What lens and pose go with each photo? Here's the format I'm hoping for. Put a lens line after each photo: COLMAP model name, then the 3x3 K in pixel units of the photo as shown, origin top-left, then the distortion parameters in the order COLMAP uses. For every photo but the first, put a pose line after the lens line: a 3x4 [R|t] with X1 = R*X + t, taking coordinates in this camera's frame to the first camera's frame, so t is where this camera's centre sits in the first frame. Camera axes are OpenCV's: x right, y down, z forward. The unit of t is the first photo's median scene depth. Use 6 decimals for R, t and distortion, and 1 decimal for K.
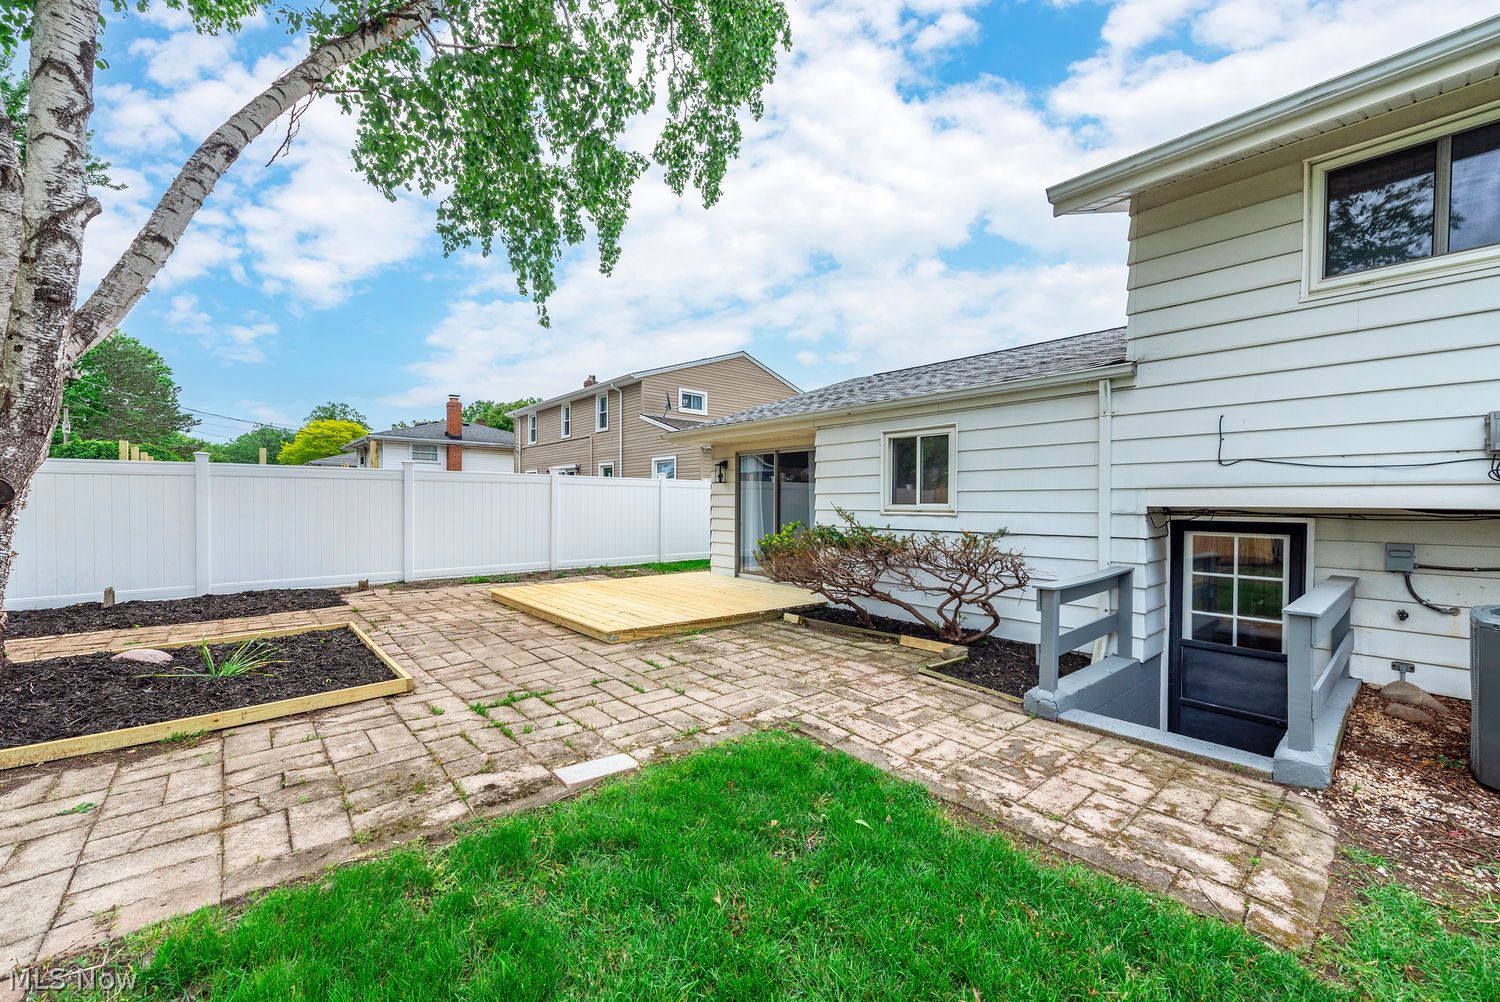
lens RADIAL K [[591.6, 0, 749.1], [0, 591.6, 509.7], [0, 0, 1]] dist [0.013348, -0.000659]
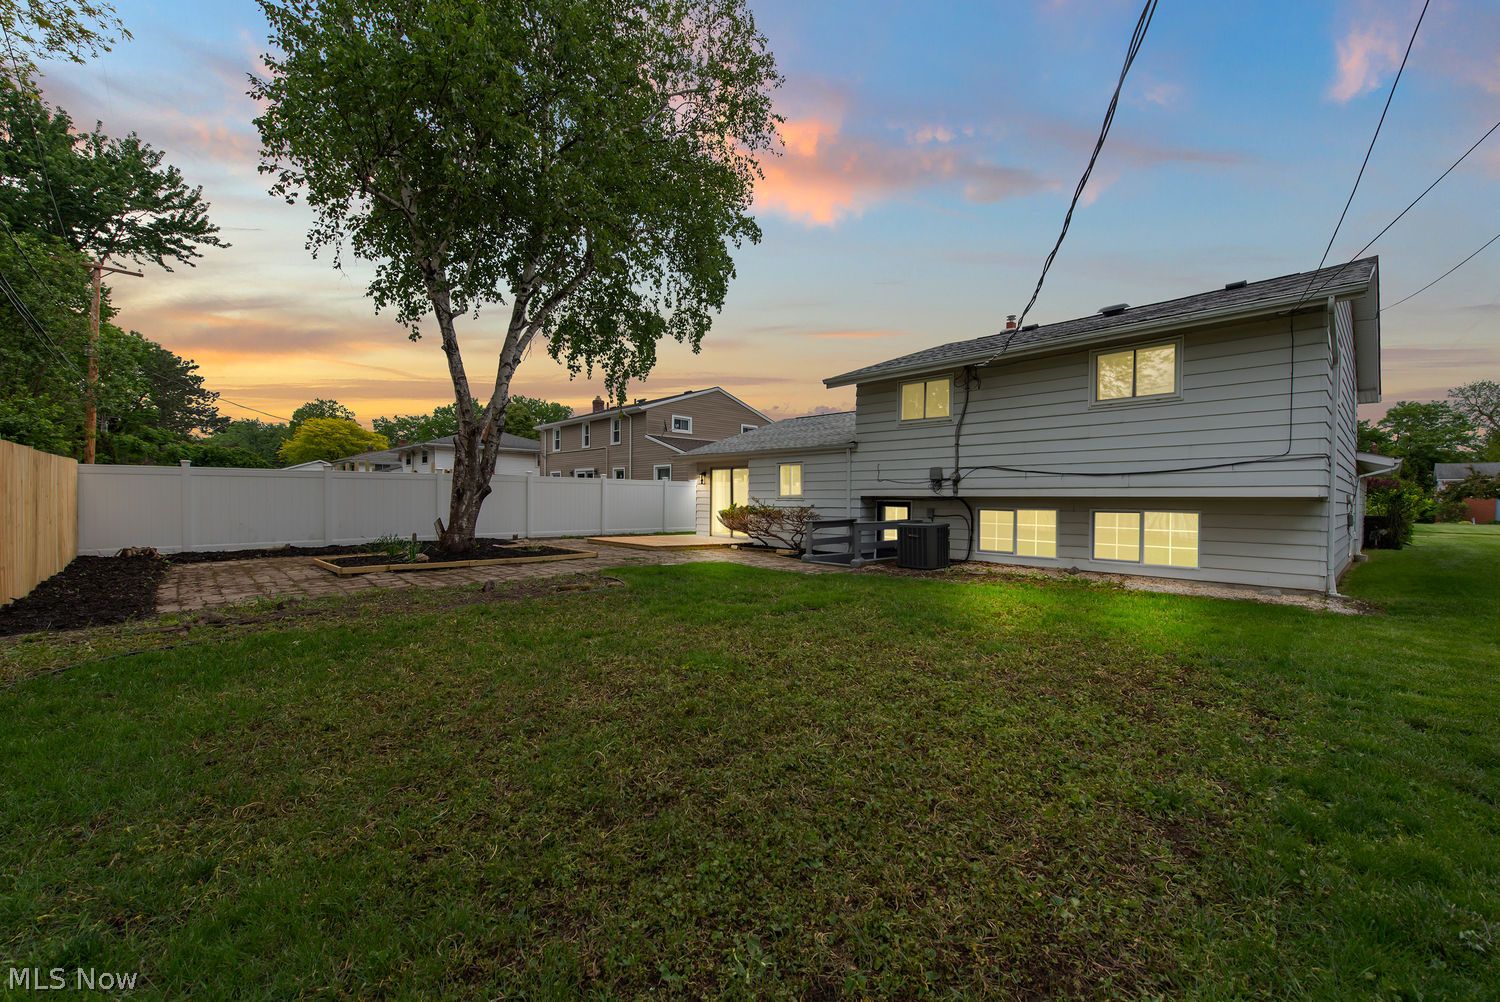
lens RADIAL K [[591.6, 0, 749.3], [0, 591.6, 512.2], [0, 0, 1]] dist [0.013348, -0.000659]
pose [[0.999437, 0.003084, 0.033421, 0.054459], [-0.003426, 0.999943, 0.010154, 0.029415], [-0.033388, -0.010263, 0.999390, -1.175973]]
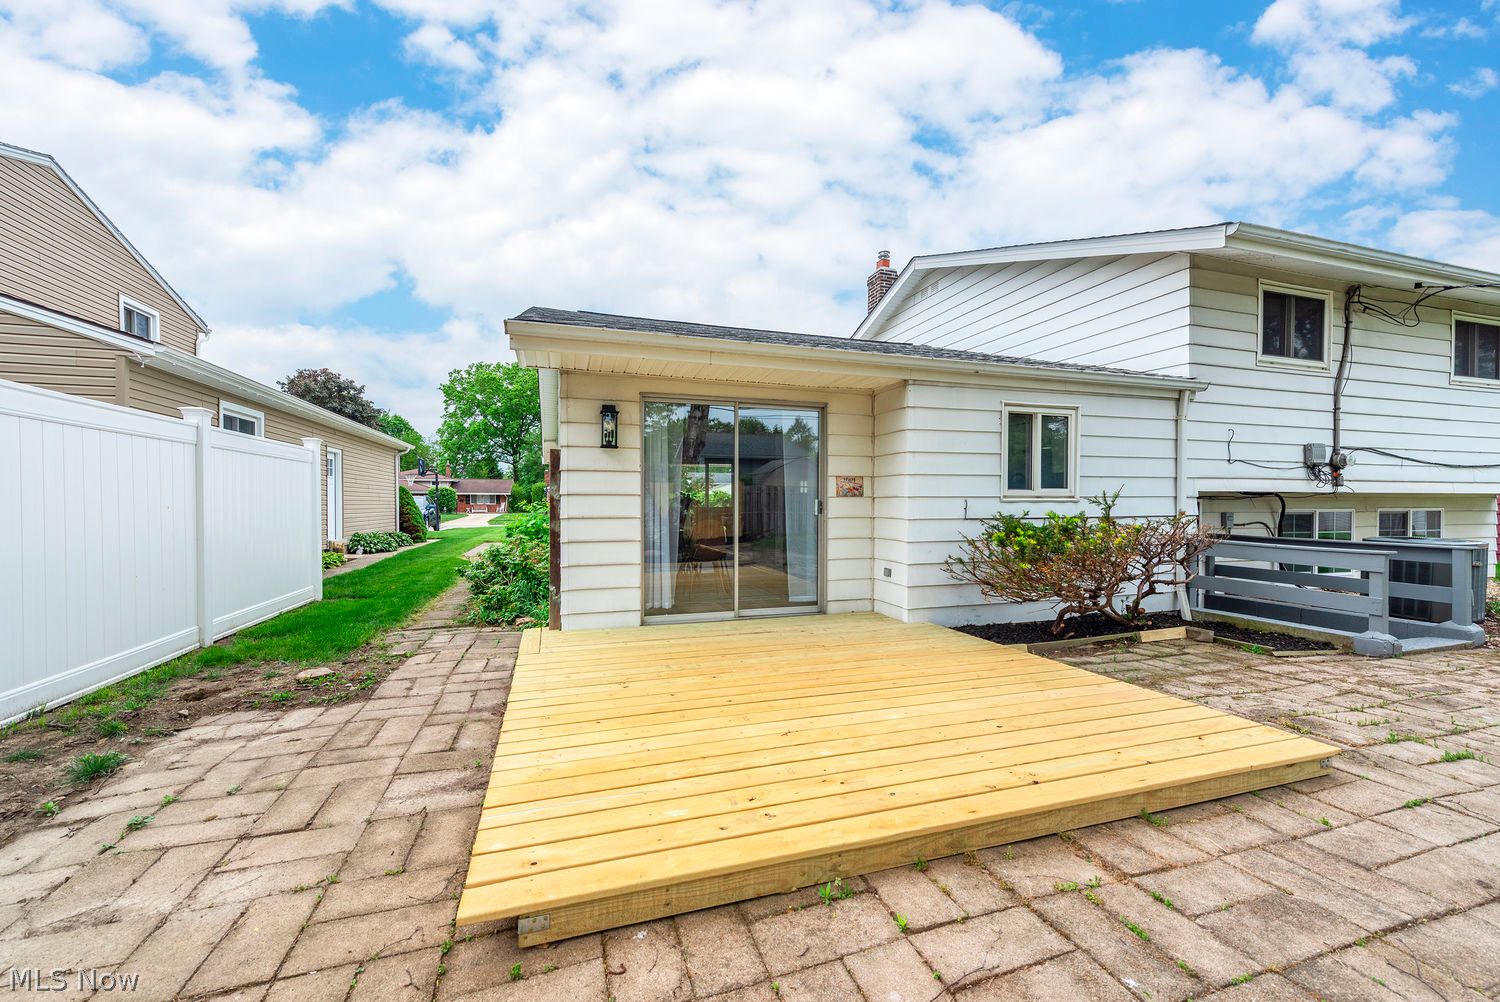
lens RADIAL K [[591.6, 0, 753.8], [0, 591.6, 506.6], [0, 0, 1]] dist [0.013348, -0.000659]
pose [[0.391802, -0.010990, 0.919984, -0.678516], [0.012274, 0.999902, 0.006717, 0.005630], [-0.919968, 0.008660, 0.391899, 0.990012]]
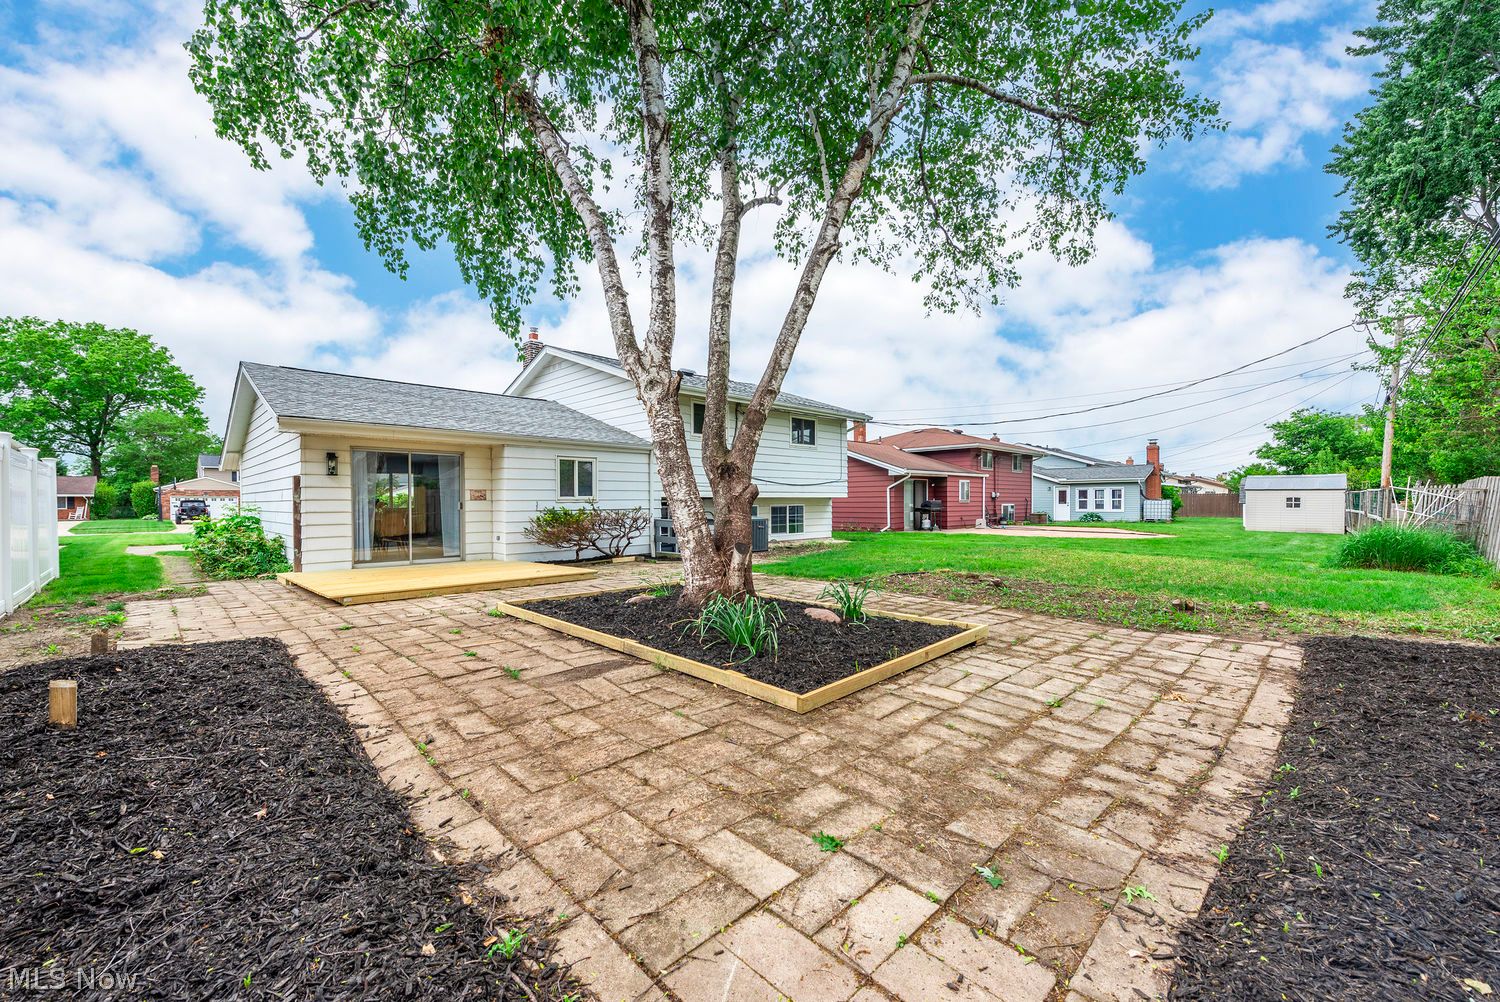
lens RADIAL K [[591.6, 0, 747.0], [0, 591.6, 506.7], [0, 0, 1]] dist [0.013348, -0.000659]
pose [[-0.059294, -0.012275, 0.998165, -1.550612], [0.018327, 0.999742, 0.013383, 0.008127], [-0.998072, 0.019087, -0.059054, 0.539743]]
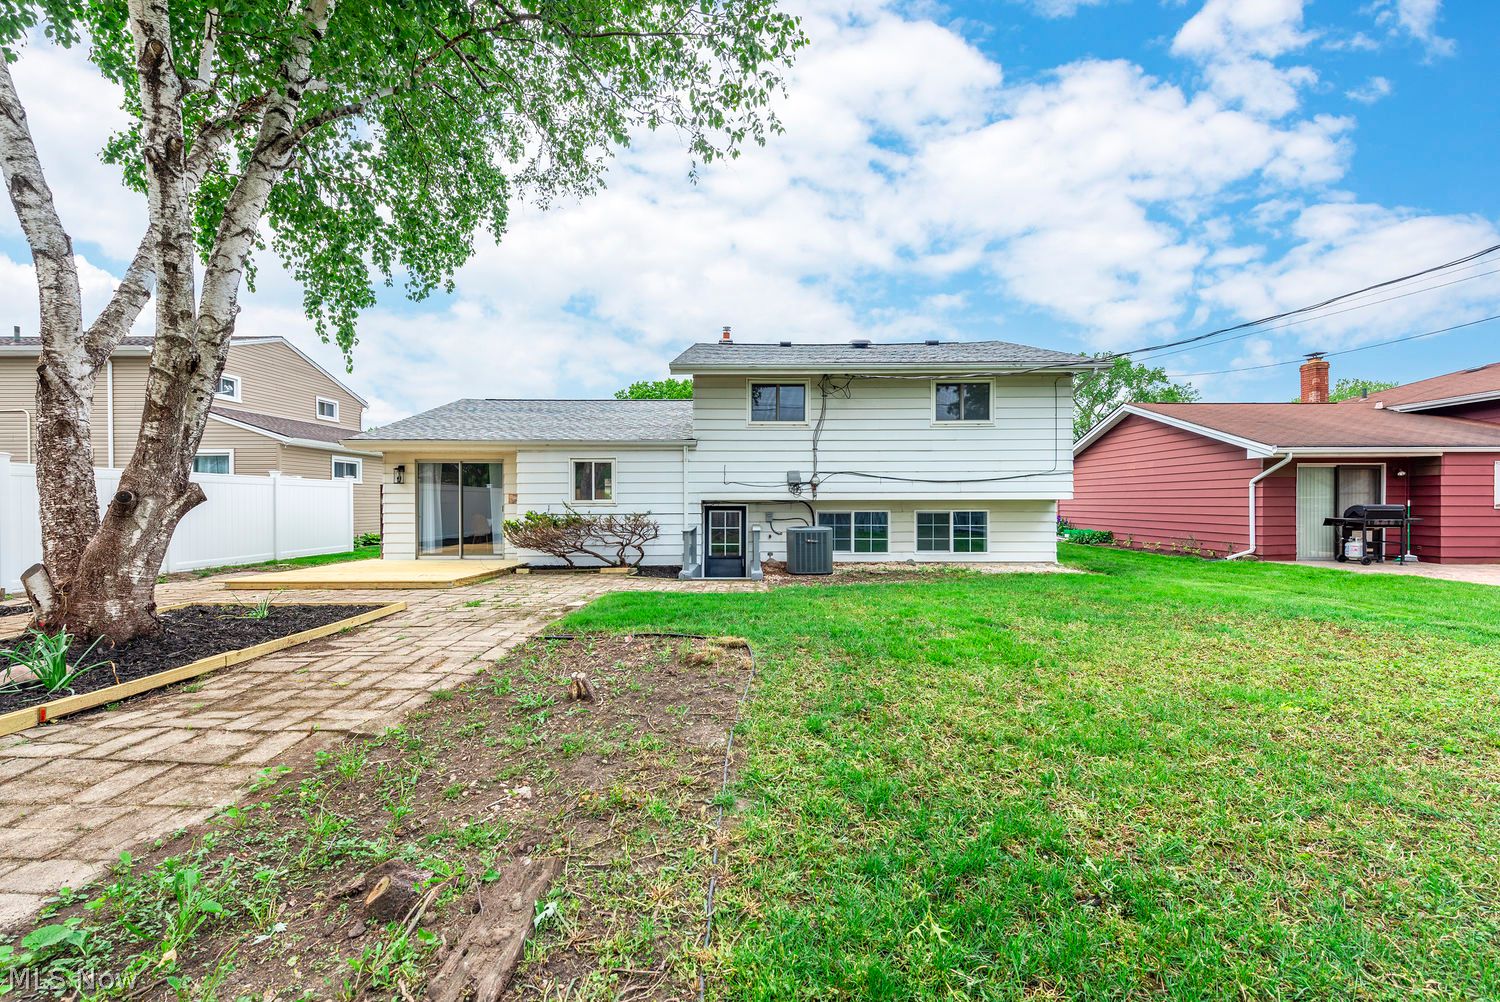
lens RADIAL K [[605.7, 0, 743.7], [0, 605.7, 506.3], [0, 0, 1]] dist [0.009993, -0.000719]
pose [[0.662280, -0.013418, 0.749137, -0.751537], [0.014523, 0.999882, 0.005070, 0.007248], [-0.749116, 0.007522, 0.662396, -0.535779]]
